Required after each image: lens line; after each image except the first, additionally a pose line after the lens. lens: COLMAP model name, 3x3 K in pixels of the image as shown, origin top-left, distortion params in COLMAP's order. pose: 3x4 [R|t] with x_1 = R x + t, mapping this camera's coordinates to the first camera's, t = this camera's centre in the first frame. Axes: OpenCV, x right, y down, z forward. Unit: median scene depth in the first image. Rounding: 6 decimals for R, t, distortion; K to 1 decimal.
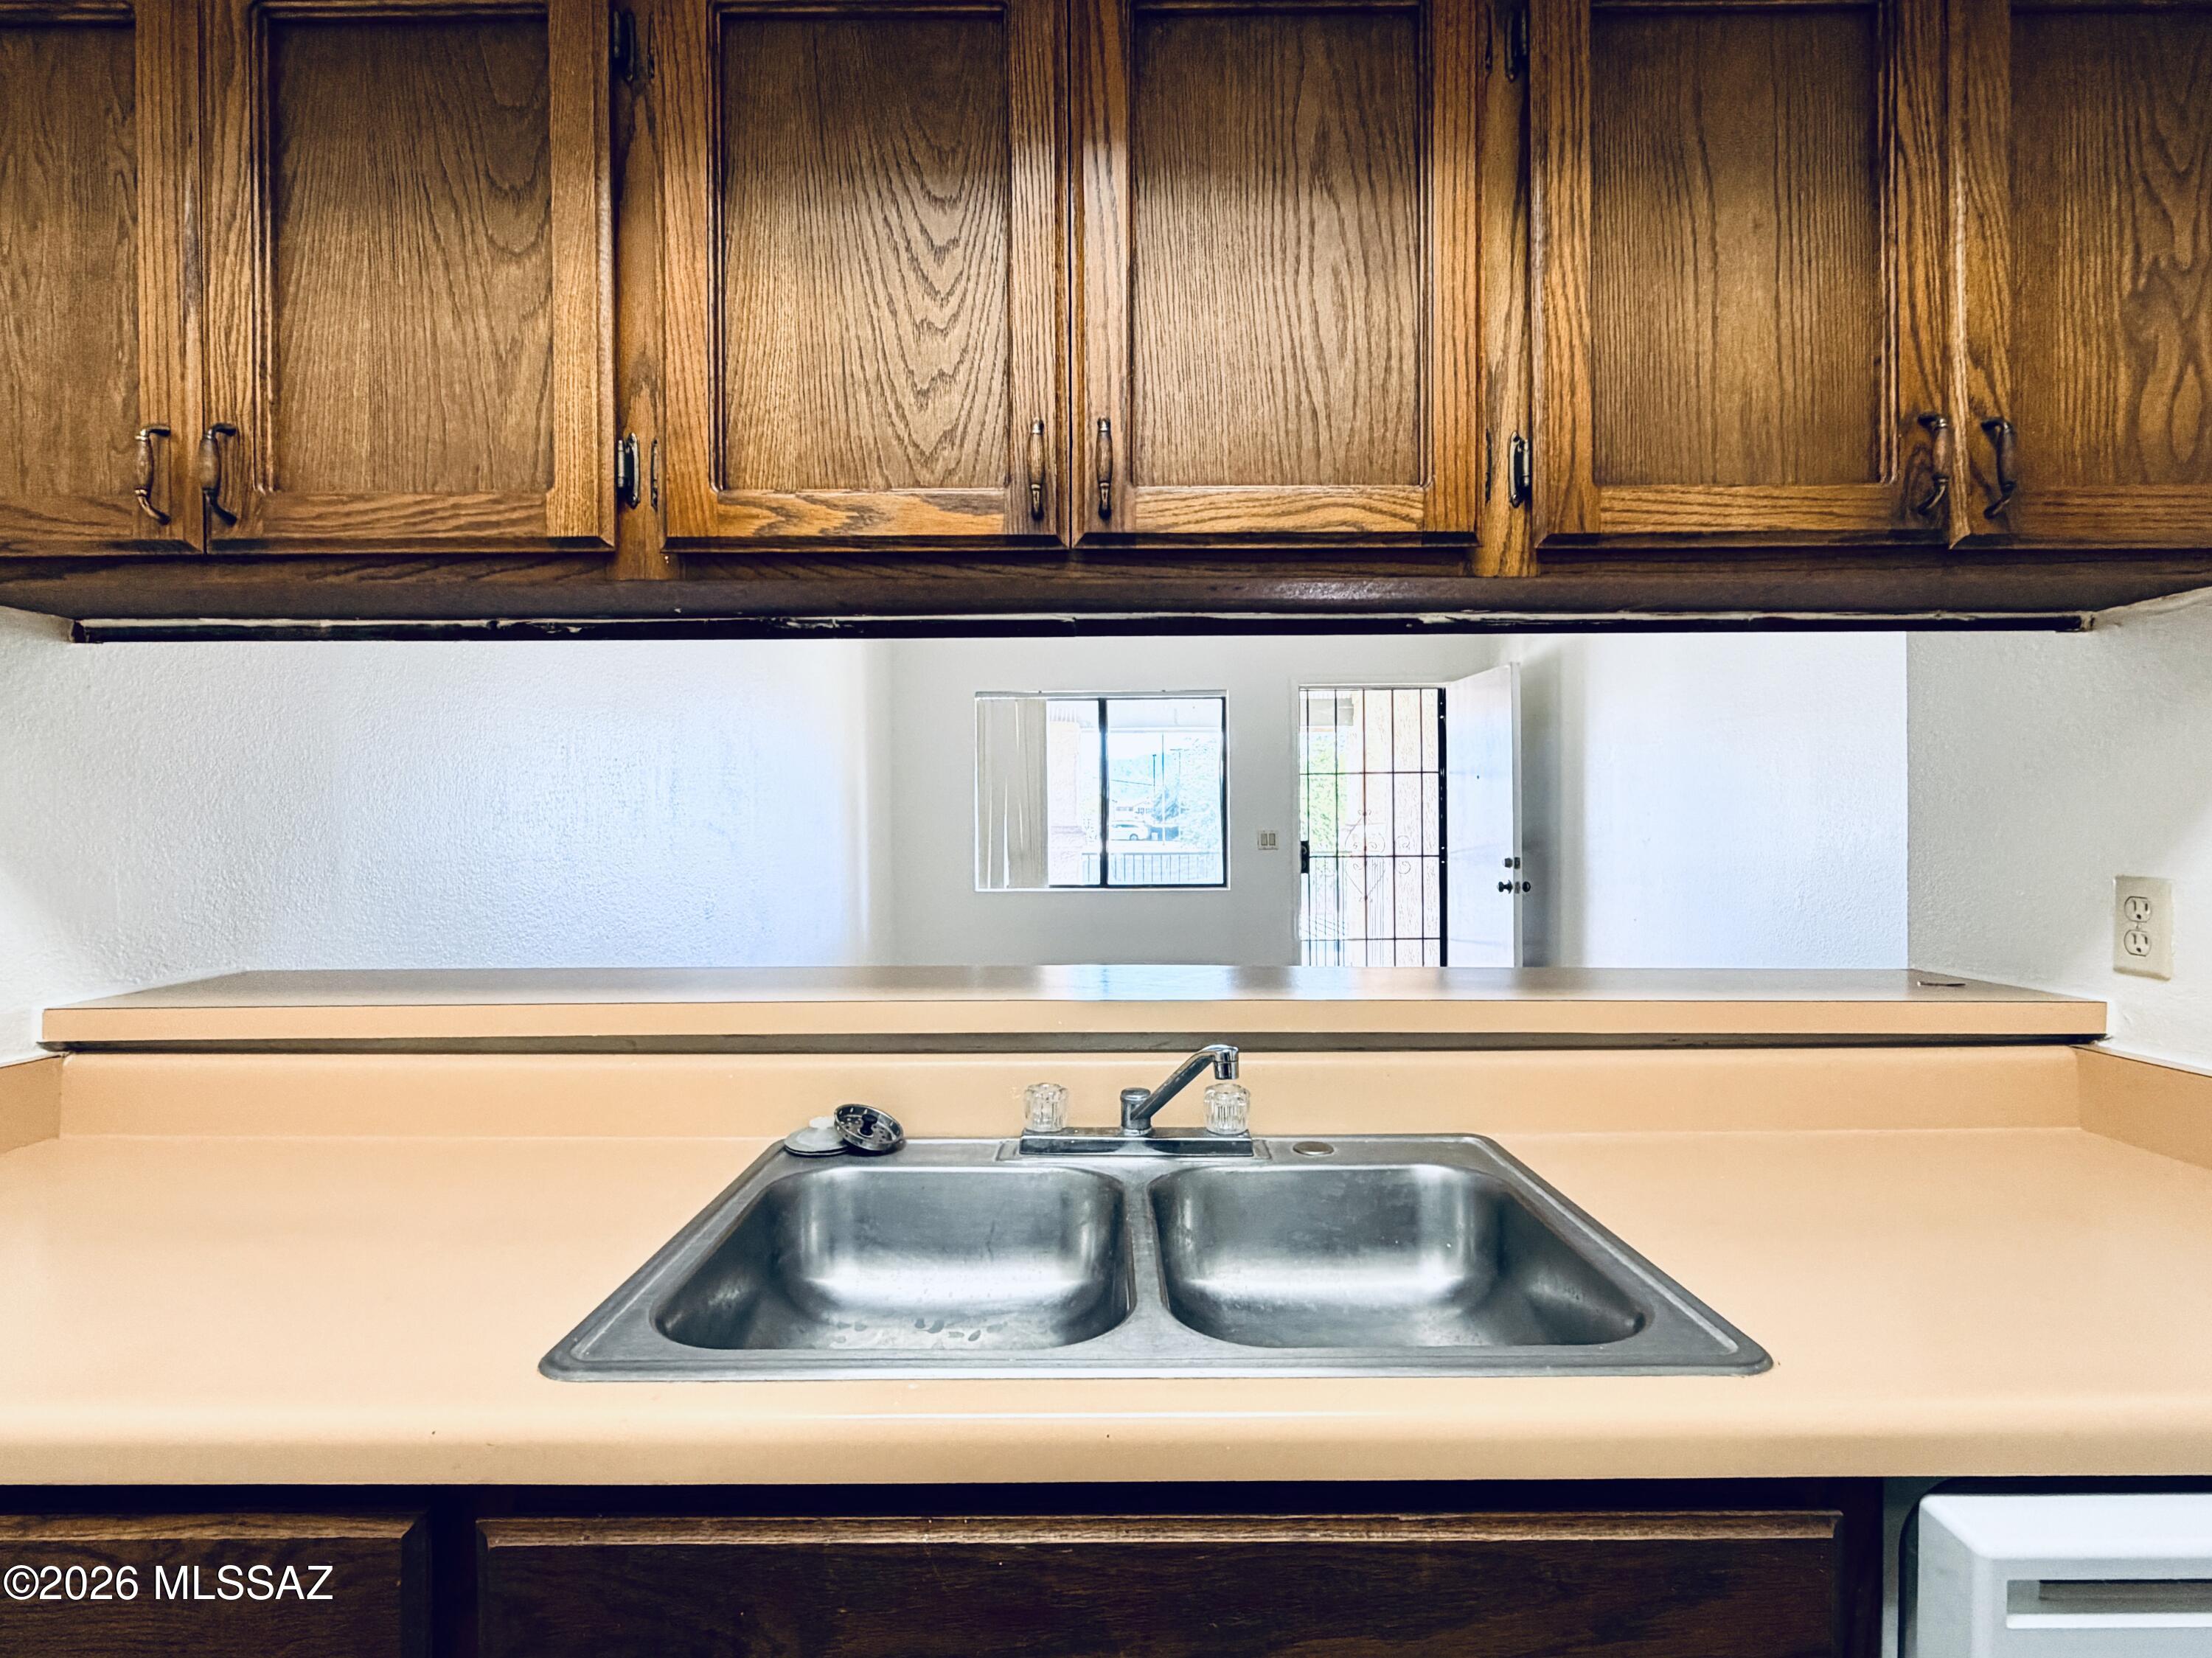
lens RADIAL K [[1054.4, 0, 1103.9], [0, 1054.4, 832.6], [0, 0, 1]] dist [-0.000093, -0.000604]
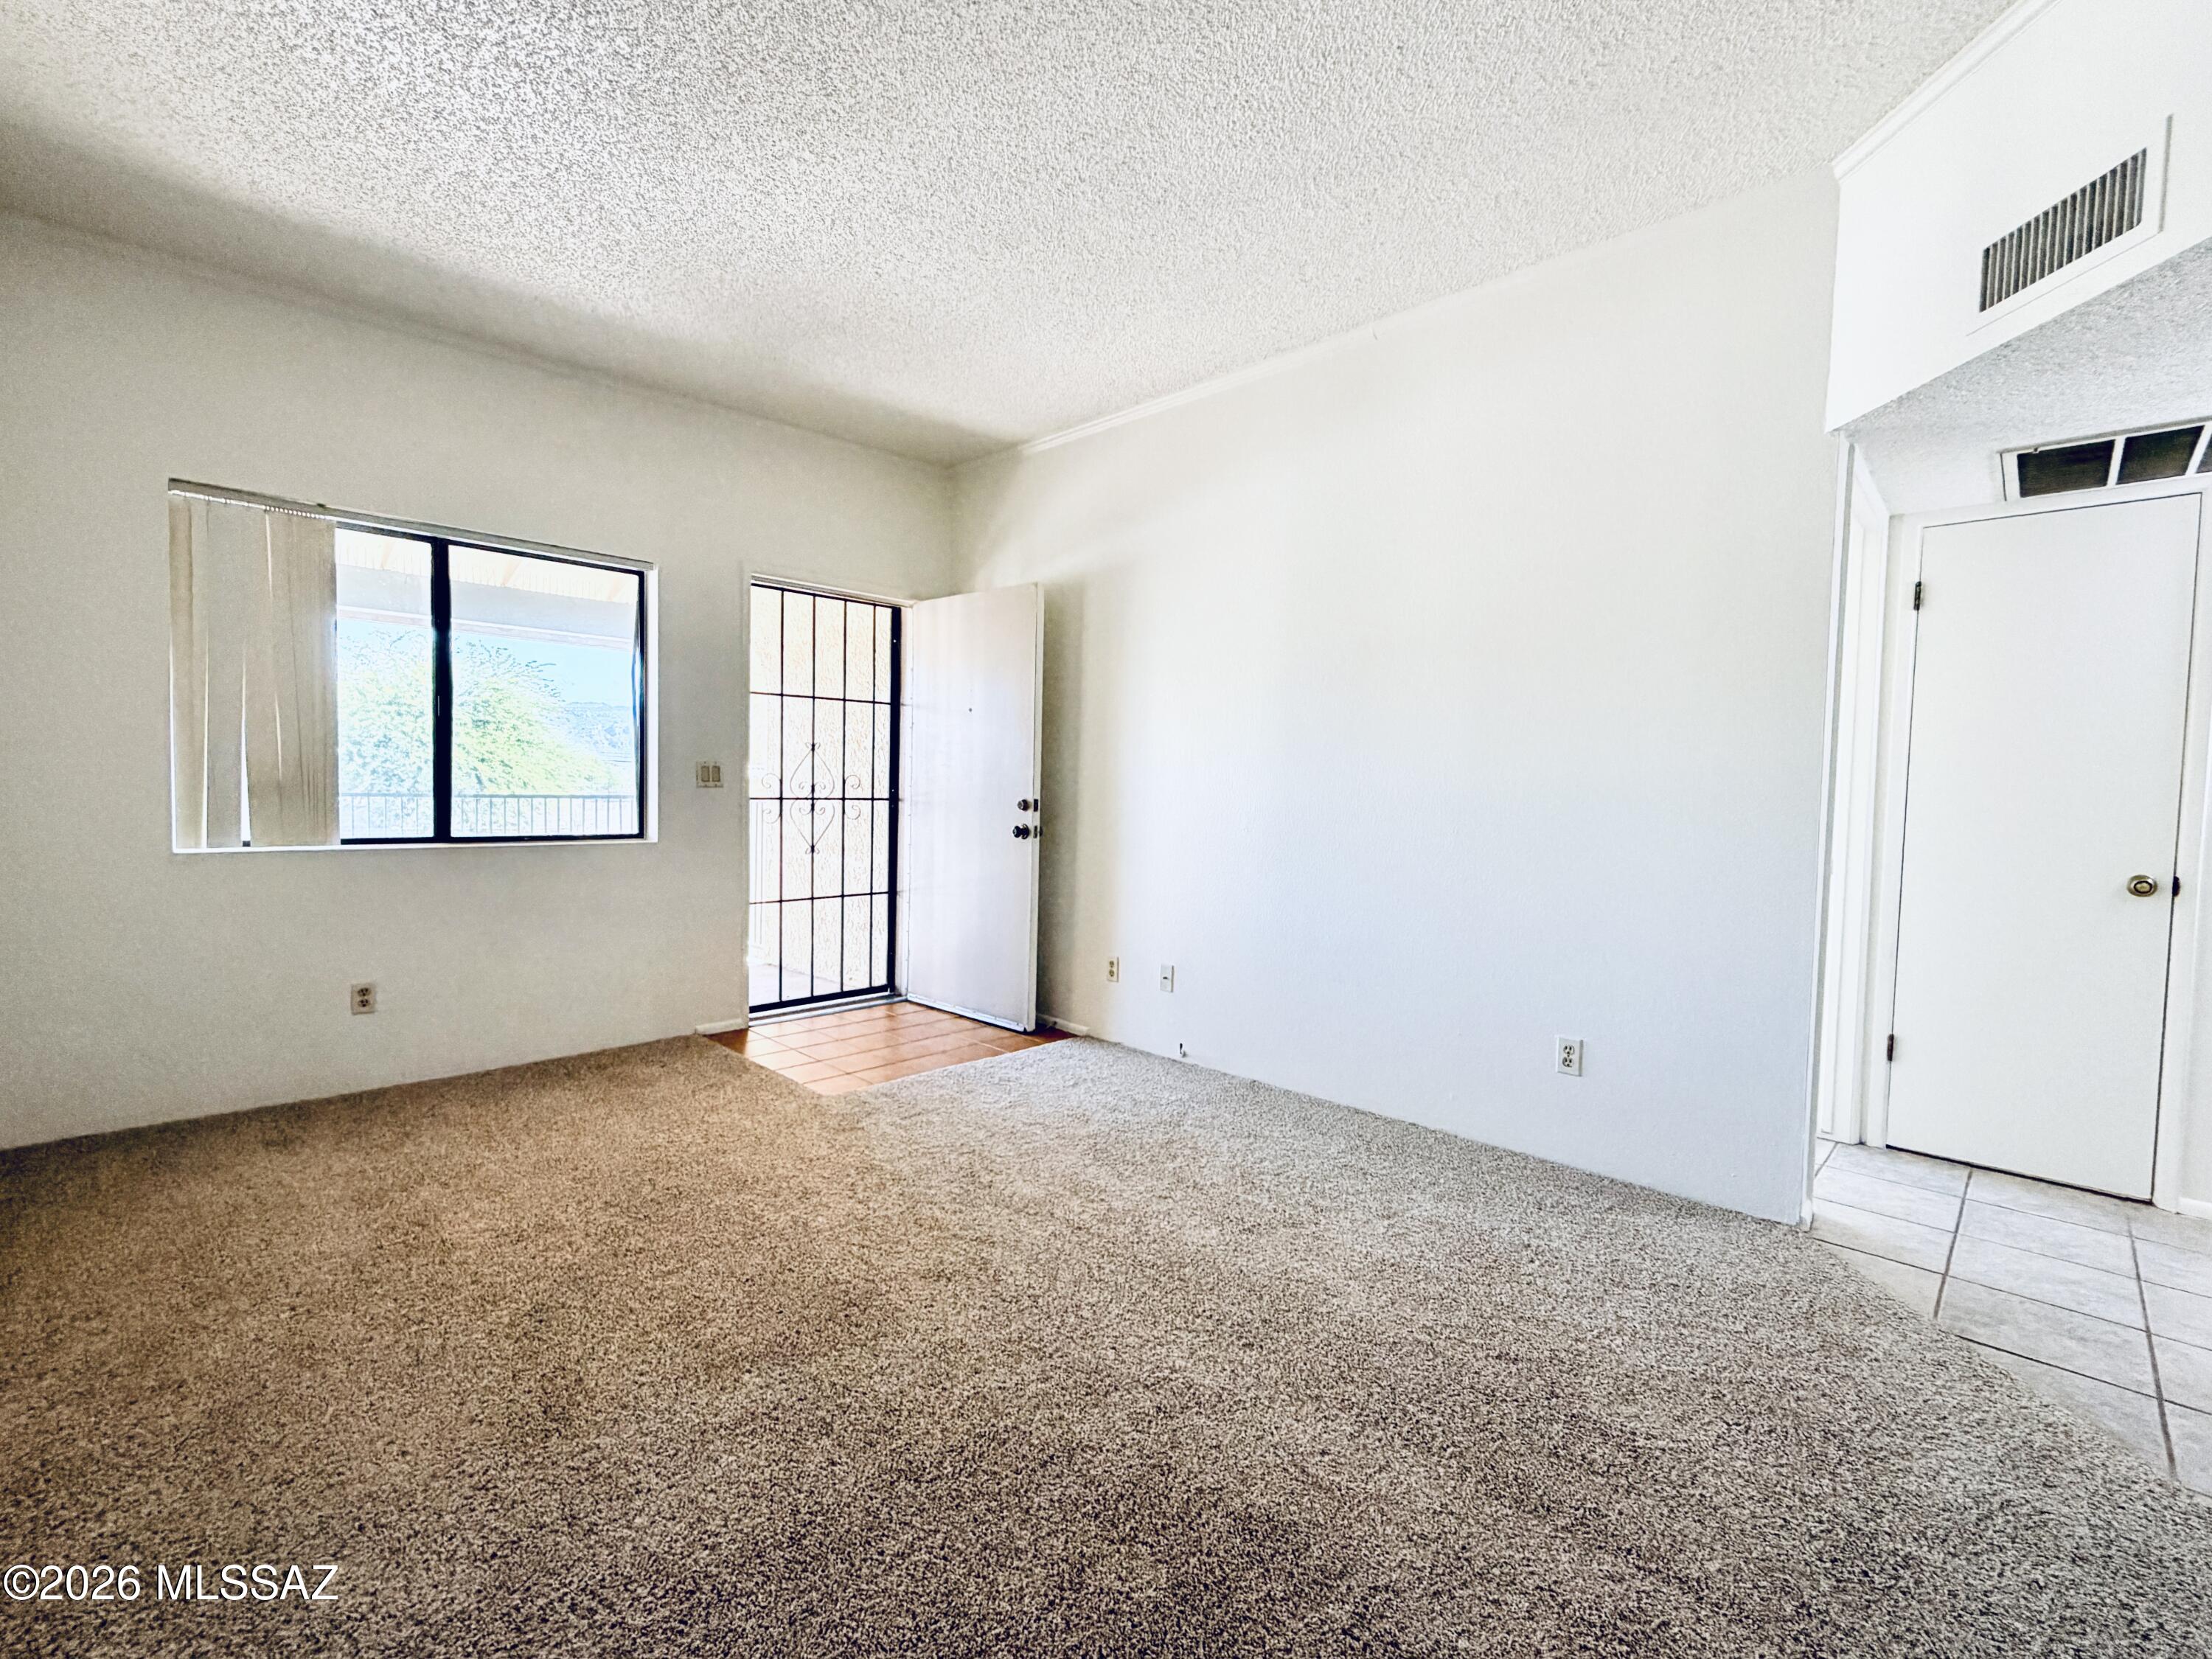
lens RADIAL K [[979.8, 0, 1104.2], [0, 979.8, 831.5], [0, 0, 1]] dist [0.000638, -0.000163]
pose [[0.697498, -0.010465, 0.716510, -0.989830], [-0.019717, 0.999234, 0.033789, 0.121481], [-0.716315, -0.037695, 0.696758, 2.037230]]
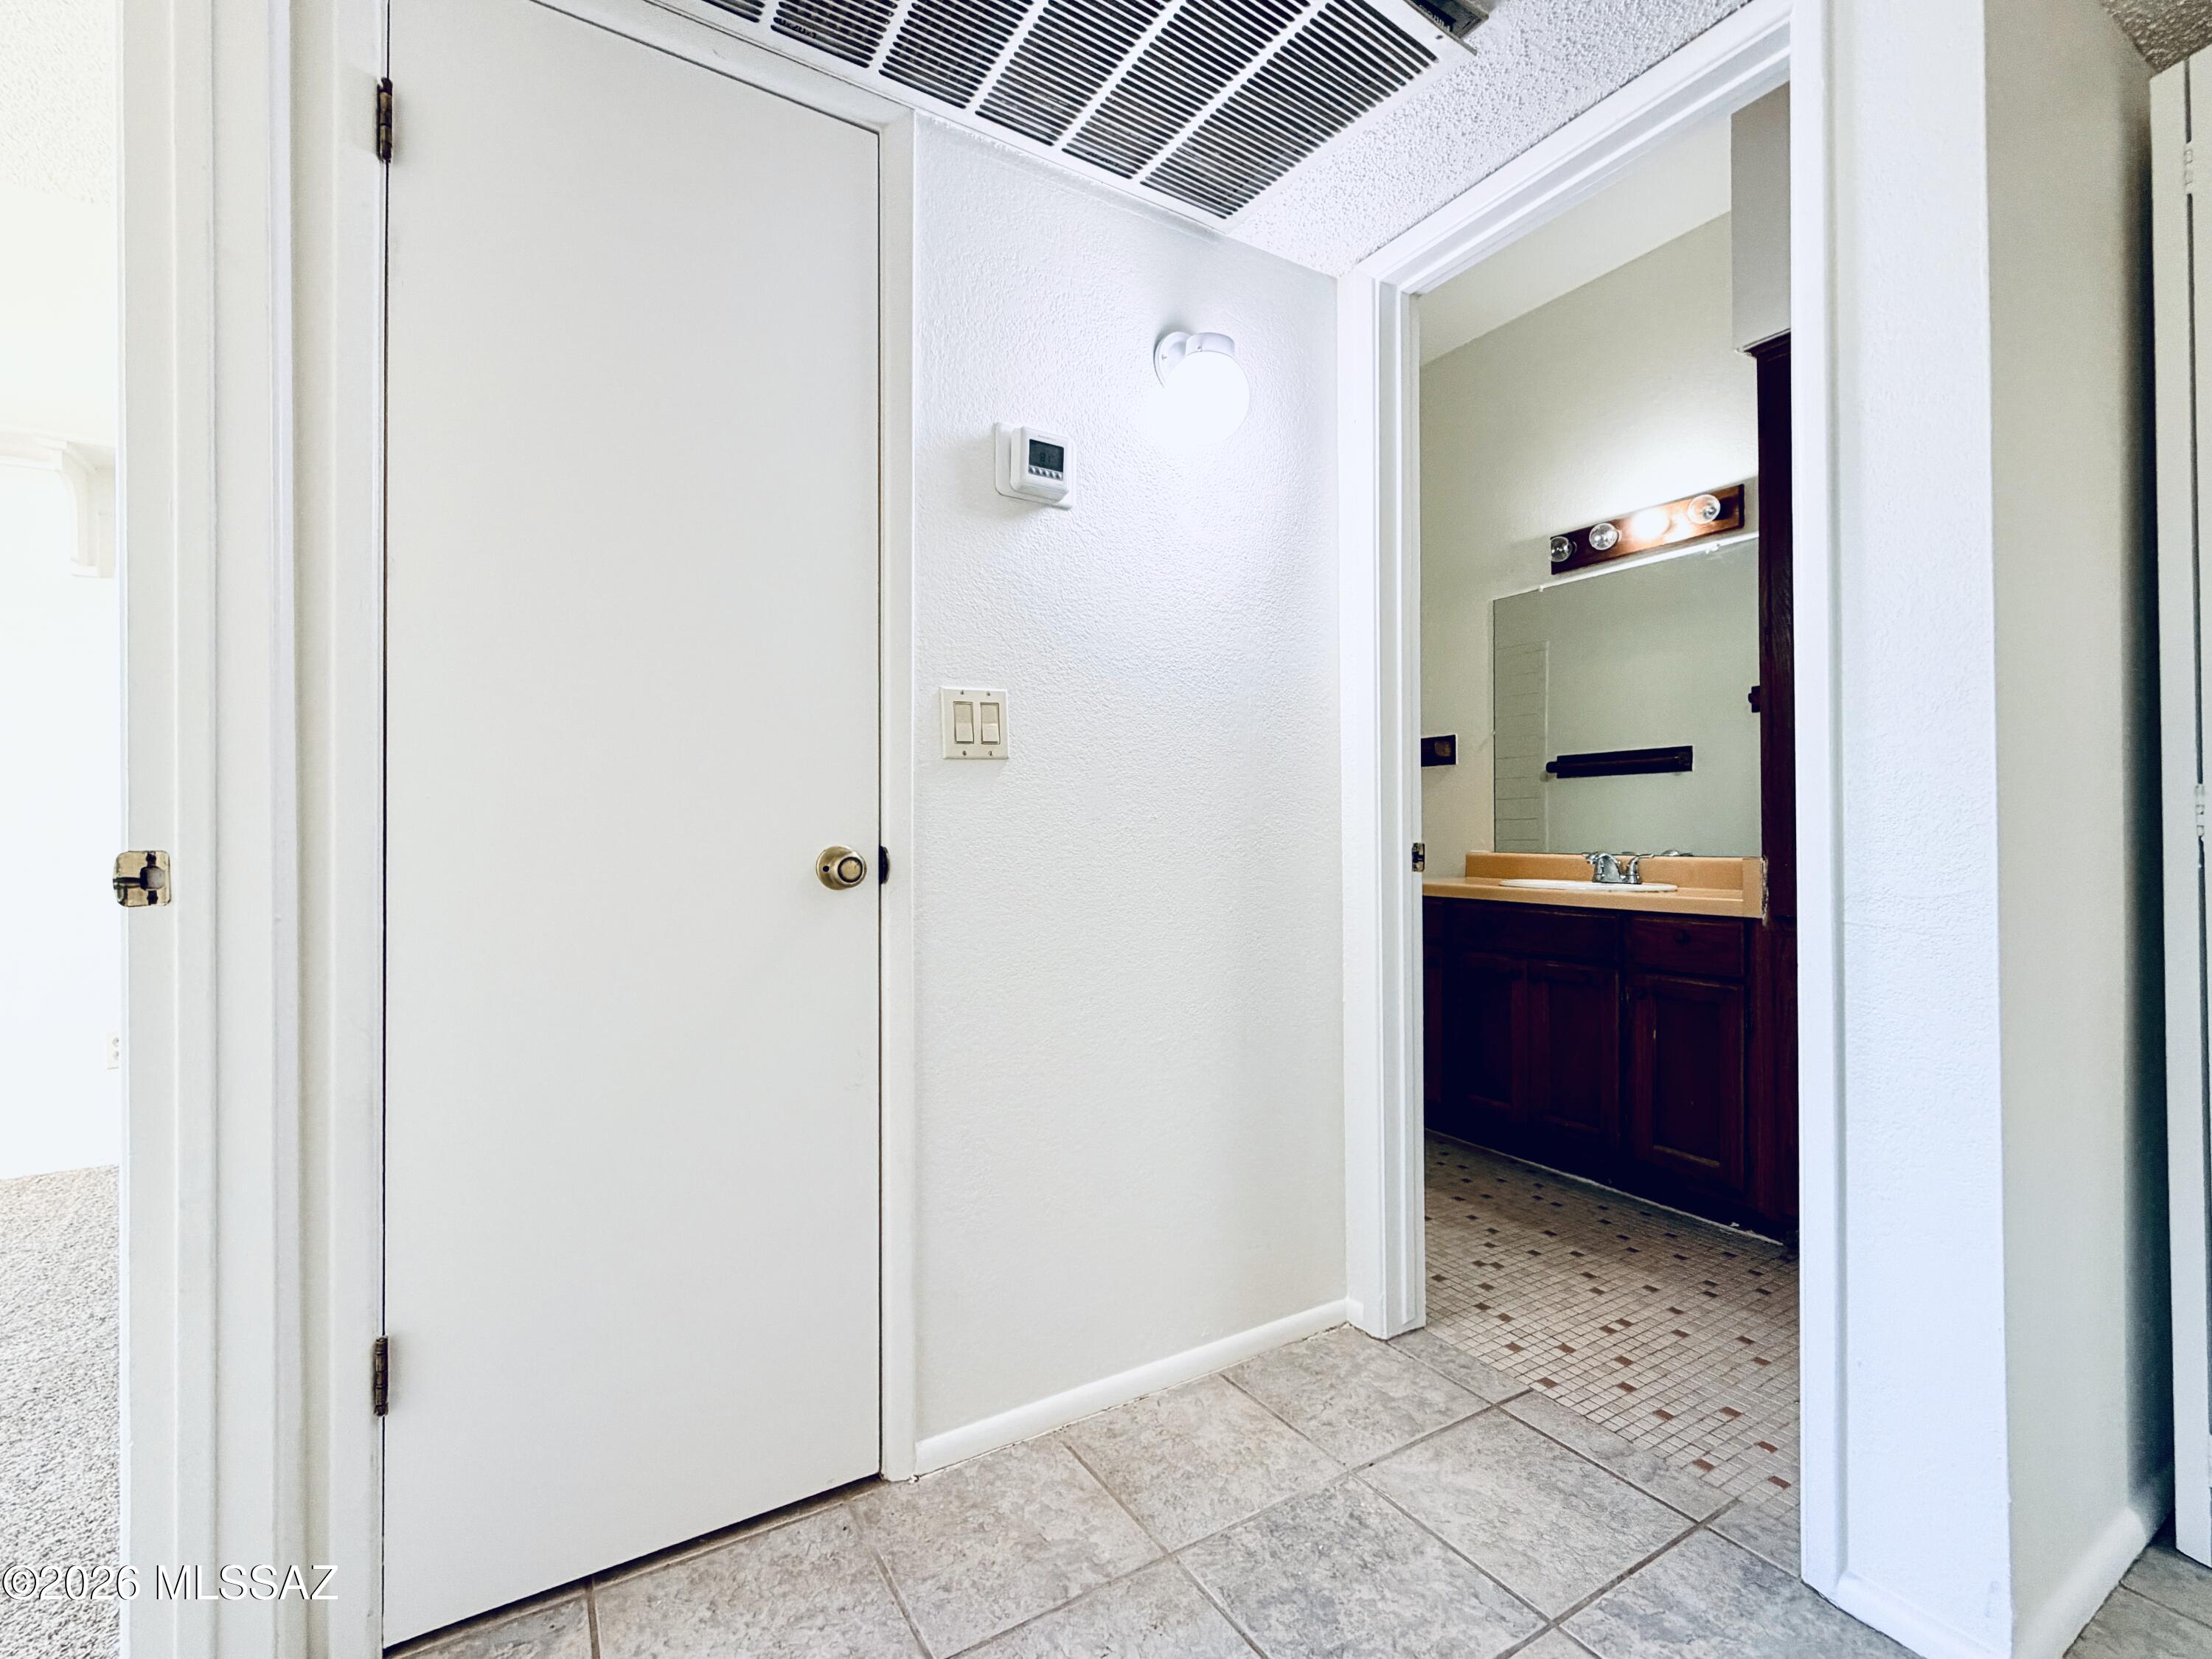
lens RADIAL K [[979.8, 0, 1104.2], [0, 979.8, 831.5], [0, 0, 1]] dist [0.000638, -0.000163]
pose [[-0.520980, 0.009423, 0.853517, 1.870203], [0.012265, 0.999918, -0.003552, 0.280738], [-0.853481, 0.008618, -0.521054, 2.289534]]
